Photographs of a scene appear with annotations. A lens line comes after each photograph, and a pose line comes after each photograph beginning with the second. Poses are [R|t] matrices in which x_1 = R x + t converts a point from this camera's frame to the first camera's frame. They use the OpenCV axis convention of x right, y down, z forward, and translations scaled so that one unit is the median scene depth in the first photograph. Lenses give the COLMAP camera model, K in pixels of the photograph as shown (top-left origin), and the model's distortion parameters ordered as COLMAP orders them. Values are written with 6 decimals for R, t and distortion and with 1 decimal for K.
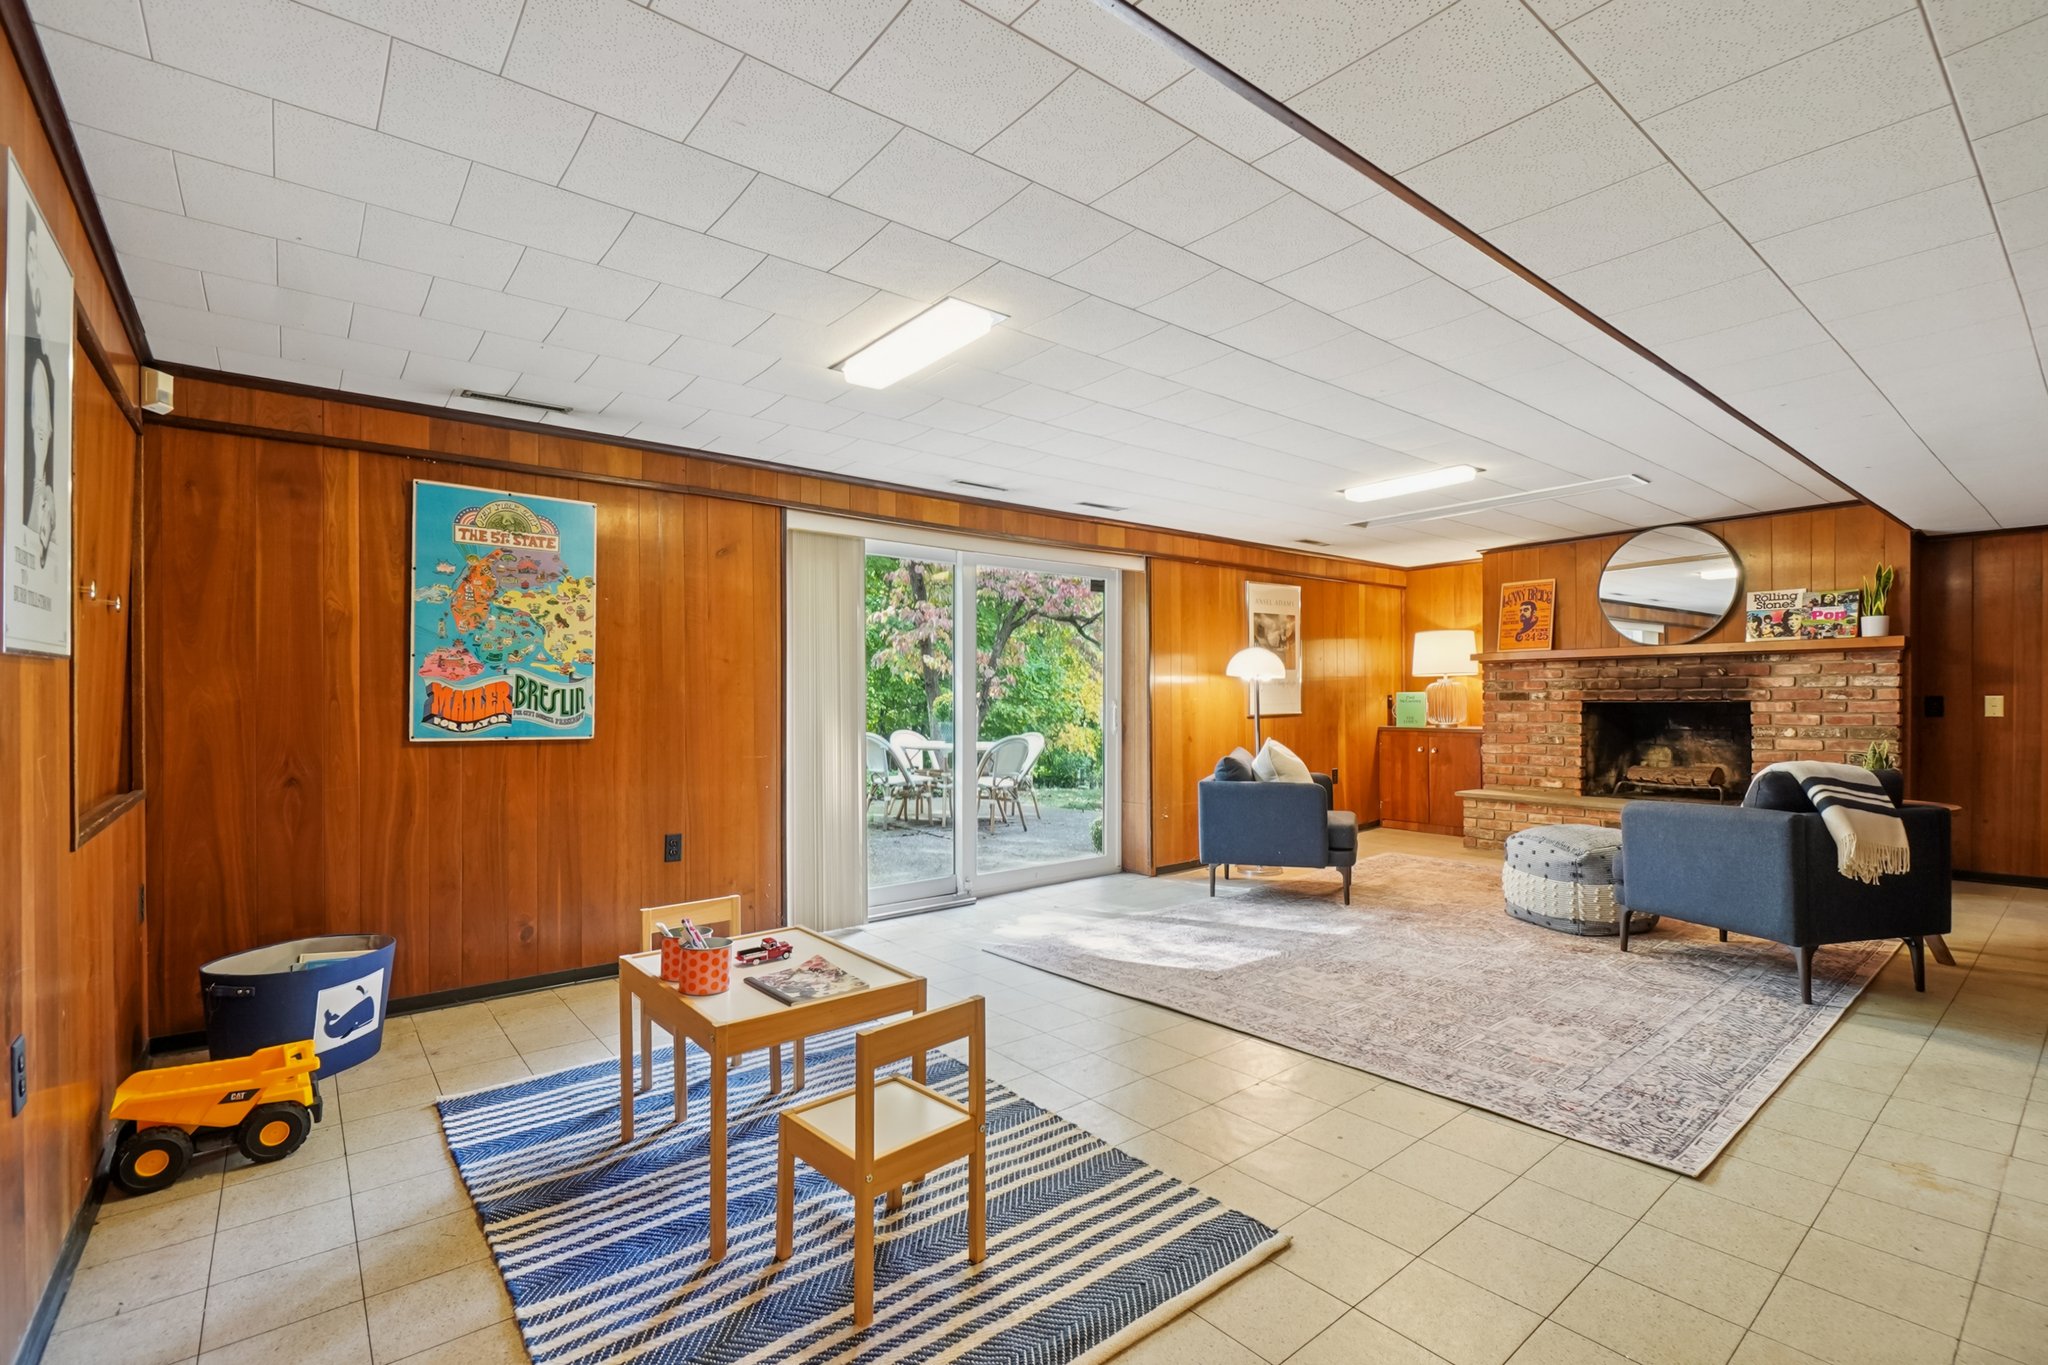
lens RADIAL K [[927.7, 0, 1021.5], [0, 927.7, 685.6], [0, 0, 1]] dist [-0.011373, -0.000059]
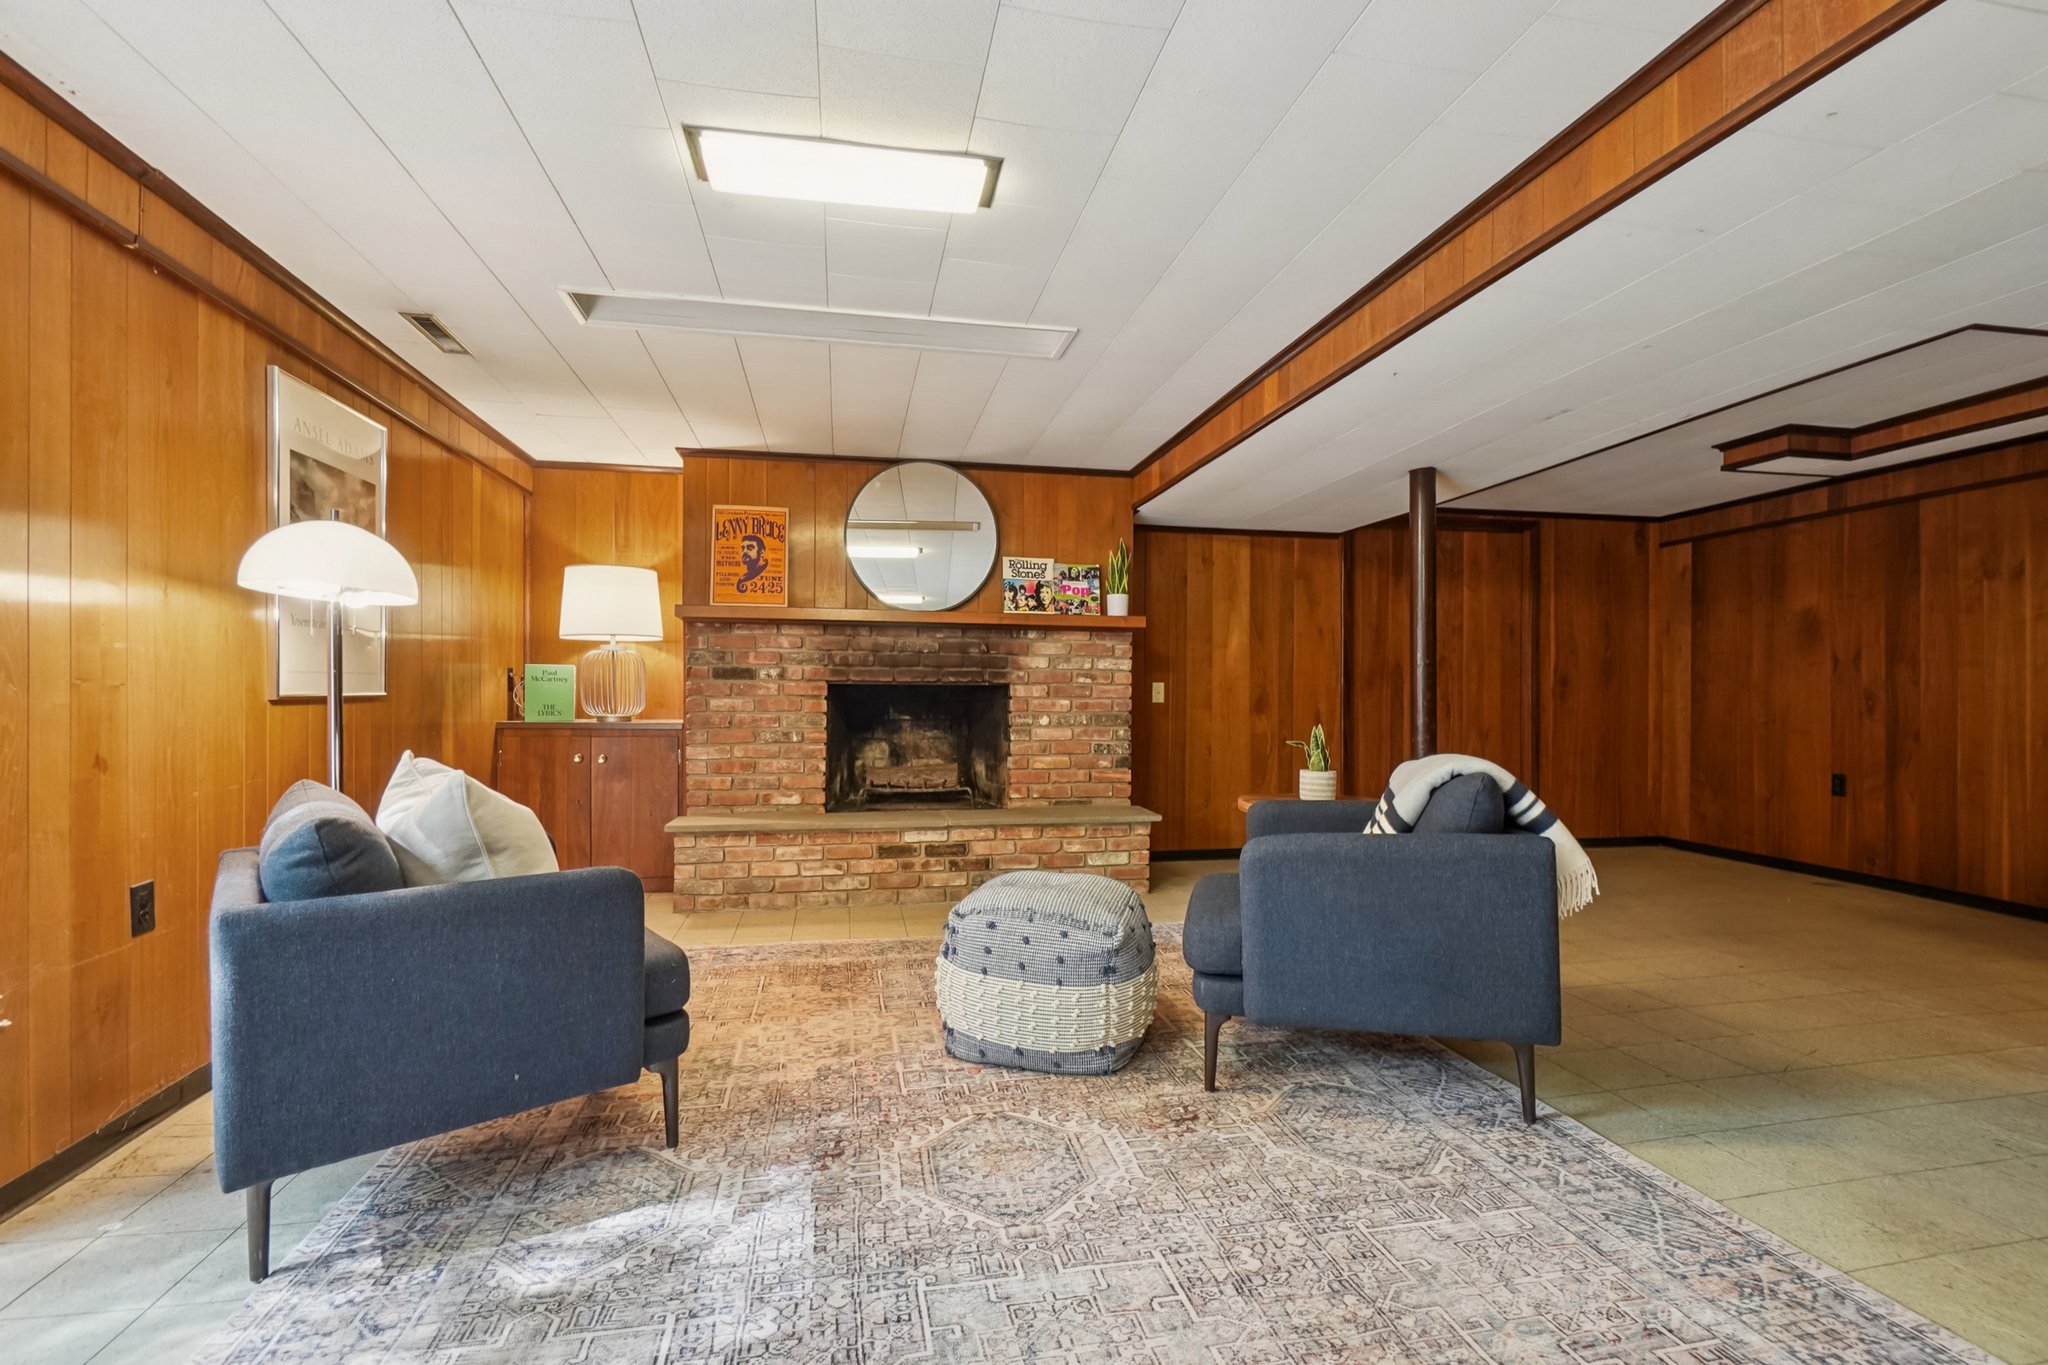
lens RADIAL K [[910.6, 0, 1013.1], [0, 910.6, 699.2], [0, 0, 1]] dist [-0.001716, -0.000504]
pose [[0.479539, 0.007252, 0.877490, 0.058548], [-0.022413, 0.999741, 0.003985, 0.027641], [-0.877234, -0.021578, 0.479578, 0.600913]]
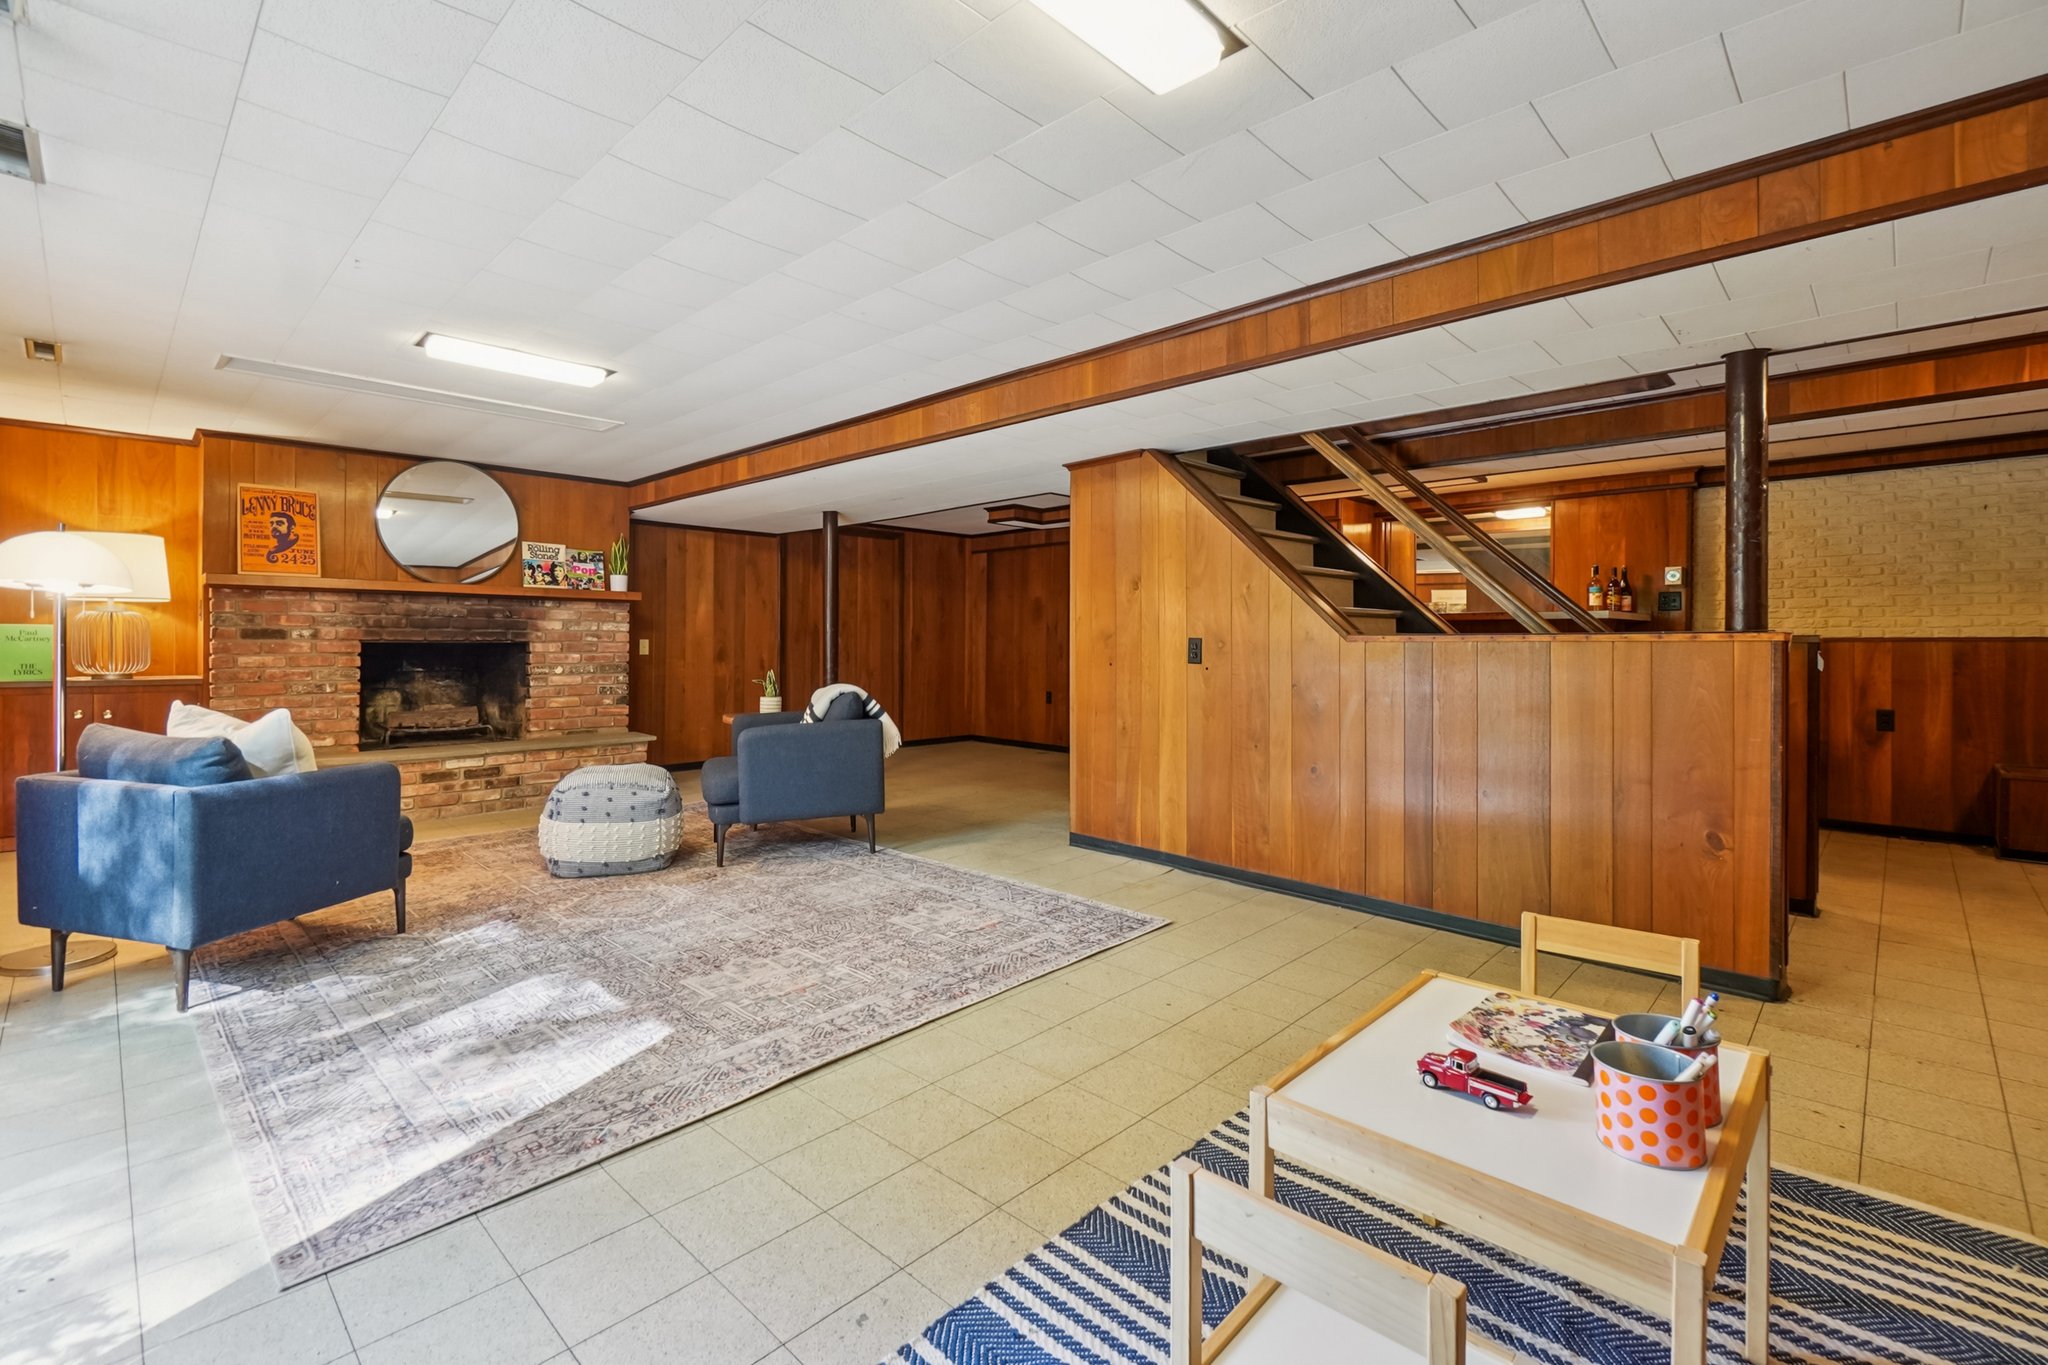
lens RADIAL K [[892.2, 0, 1019.0], [0, 892.2, 630.2], [0, 0, 1]] dist [-0.002962, -0.000566]
pose [[-0.122862, 0.020841, 0.992205, -0.325272], [-0.019117, 0.999544, -0.023363, 0.016567], [-0.992240, -0.021839, -0.122407, 0.561689]]
